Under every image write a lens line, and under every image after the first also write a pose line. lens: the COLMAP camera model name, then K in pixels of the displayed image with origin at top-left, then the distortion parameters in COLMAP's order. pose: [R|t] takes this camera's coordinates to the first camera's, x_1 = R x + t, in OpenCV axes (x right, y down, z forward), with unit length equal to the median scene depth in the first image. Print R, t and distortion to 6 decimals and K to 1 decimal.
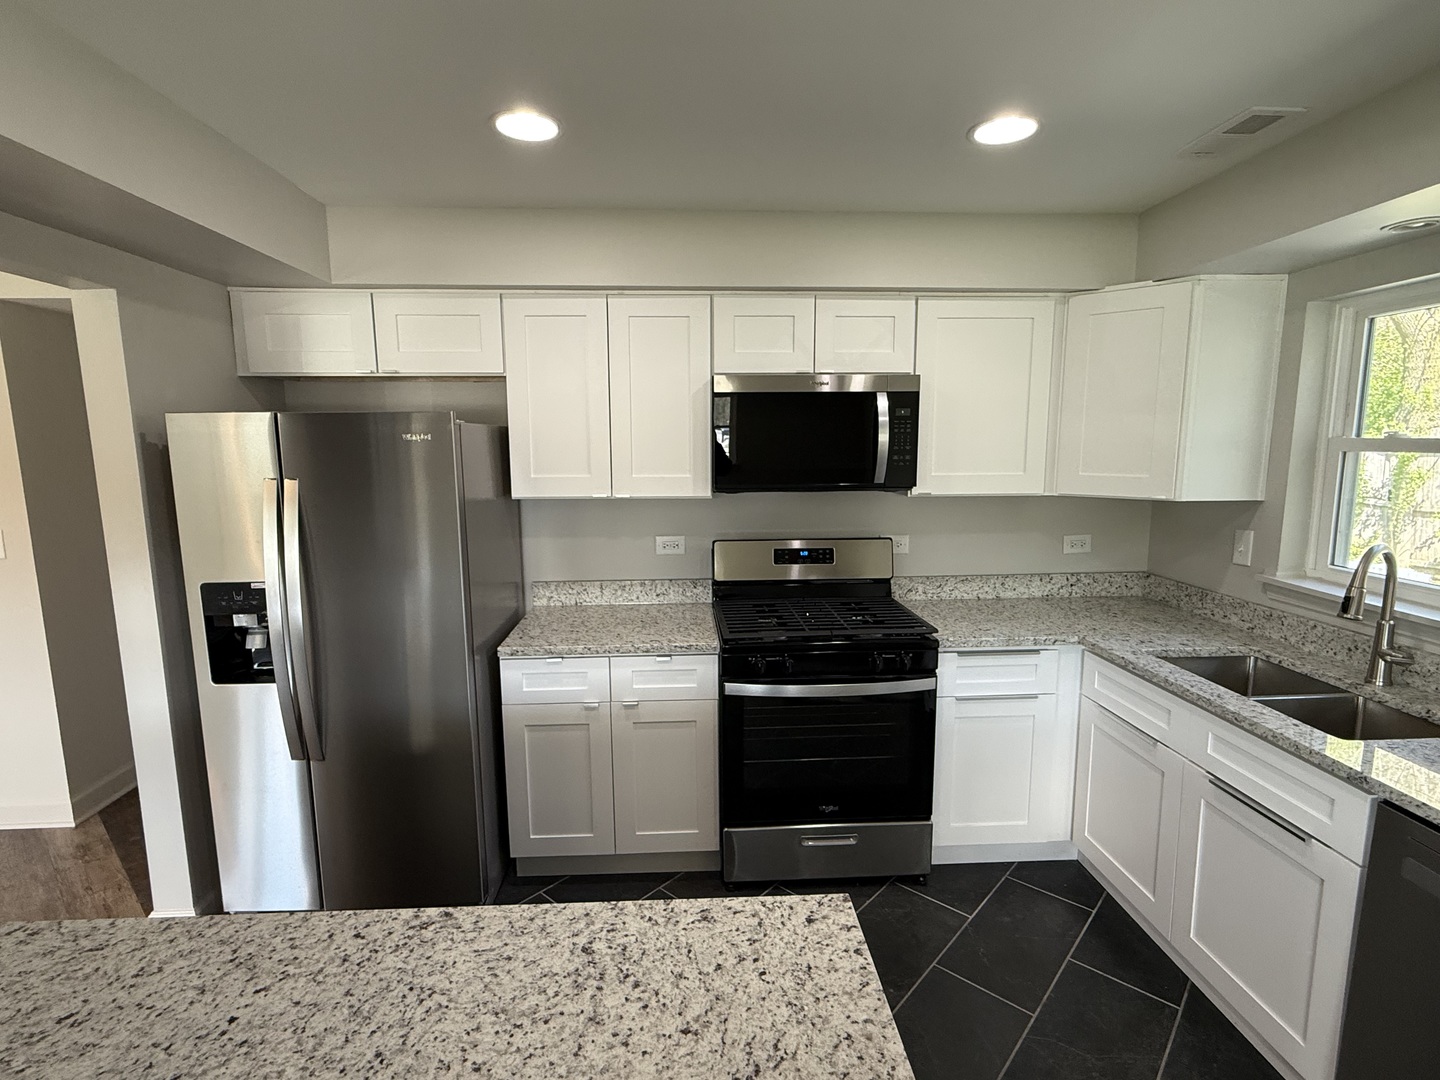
lens RADIAL K [[716.1, 0, 718.3], [0, 716.1, 543.5], [0, 0, 1]] dist [-0.001346, 0.001823]
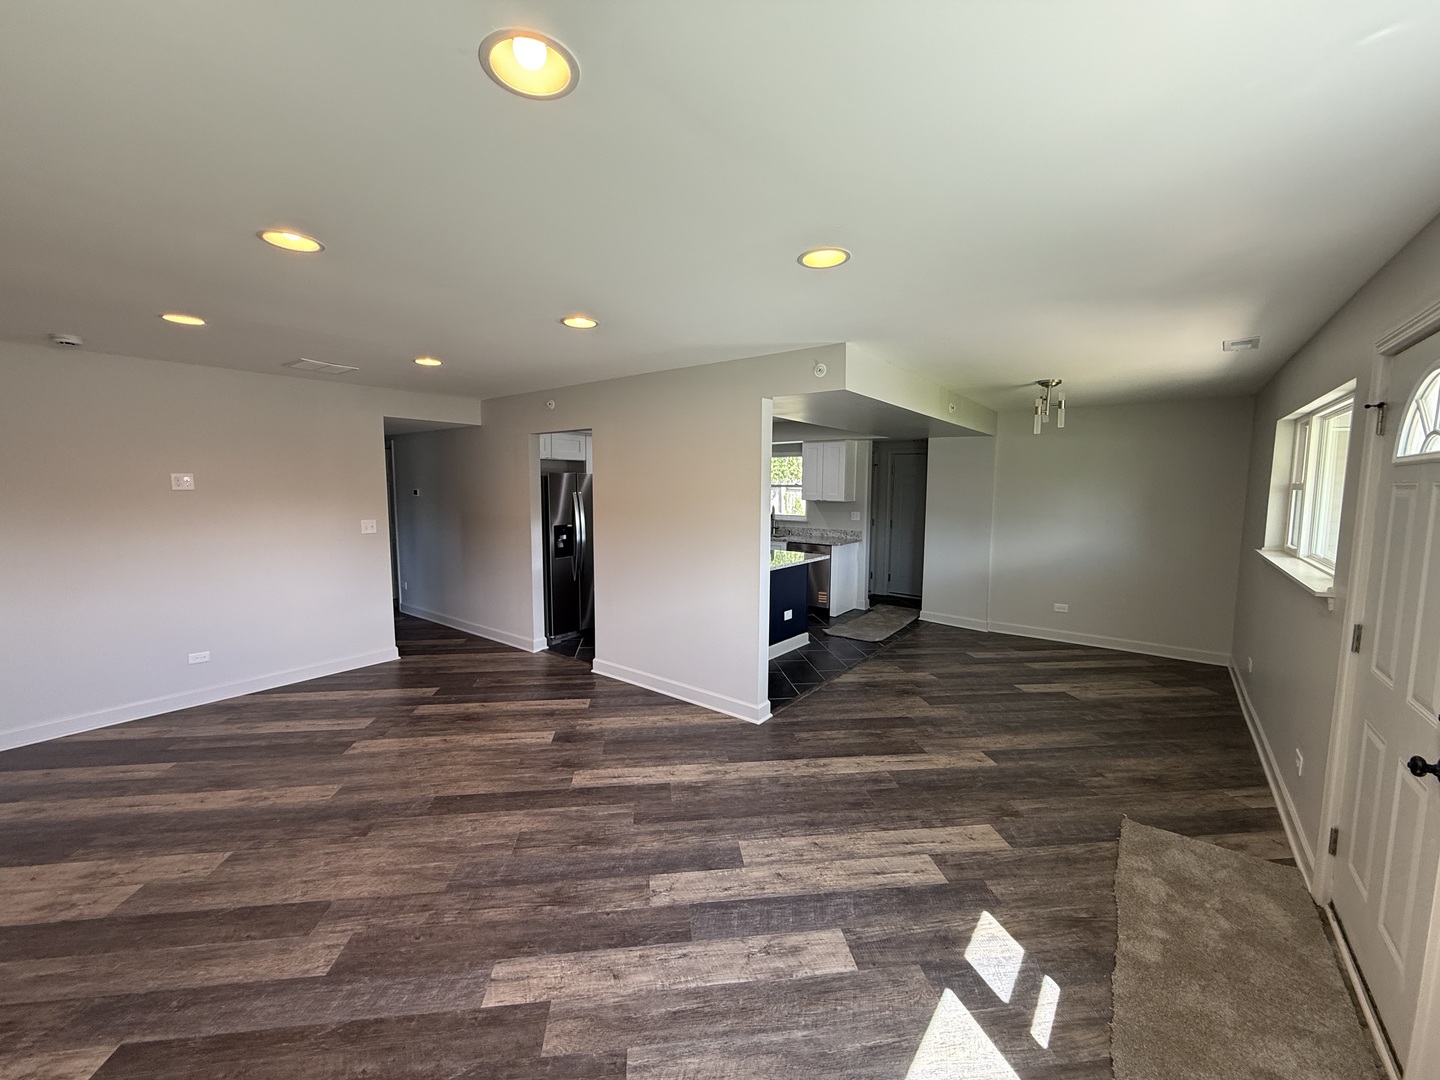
lens RADIAL K [[571.5, 0, 715.0], [0, 571.5, 541.2], [0, 0, 1]] dist [0.000052, -0.000527]
pose [[0.654569, -0.064892, 0.753212, -1.856071], [0.098470, 0.995140, 0.000161, 0.166141], [-0.749562, 0.074064, 0.657778, -1.028241]]
